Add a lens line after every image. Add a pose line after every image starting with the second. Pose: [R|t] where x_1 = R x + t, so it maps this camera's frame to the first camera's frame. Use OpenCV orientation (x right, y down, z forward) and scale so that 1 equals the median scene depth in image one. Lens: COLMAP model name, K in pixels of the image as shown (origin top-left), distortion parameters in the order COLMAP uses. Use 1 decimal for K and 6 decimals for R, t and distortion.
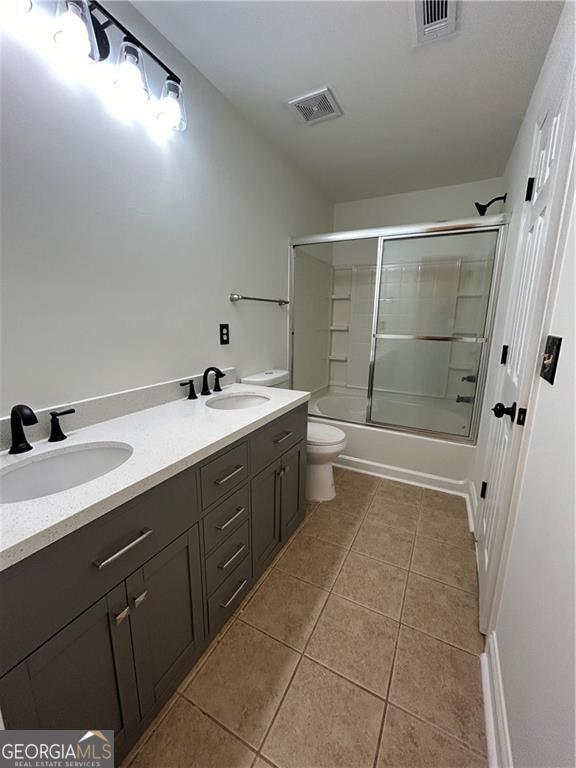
lens RADIAL K [[310.7, 0, 289.6], [0, 310.7, 382.2], [0, 0, 1]] dist [0.000785, 0.000134]
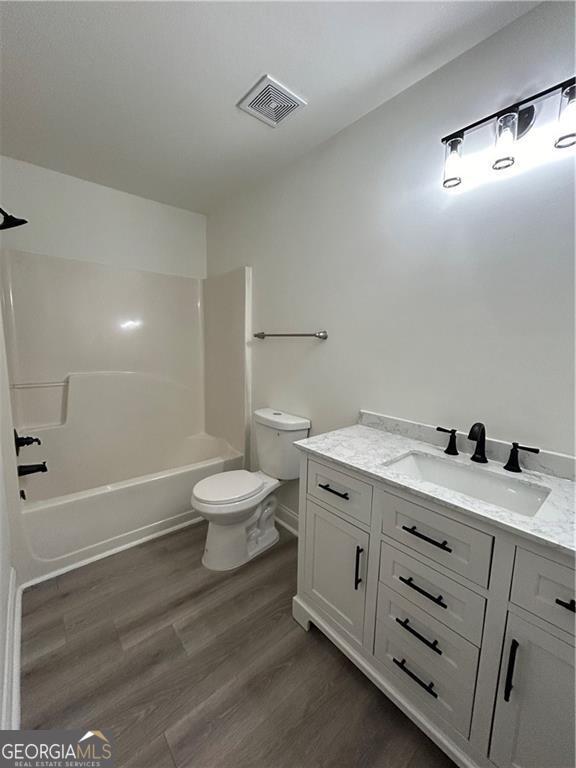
lens RADIAL K [[310.7, 0, 292.7], [0, 310.7, 384.8], [0, 0, 1]] dist [0.000785, 0.000134]
pose [[-0.374713, 0.125091, -0.918663, 0.424214], [-0.206054, 0.954839, 0.214064, -0.157142], [0.903953, 0.269507, -0.332016, 0.695862]]
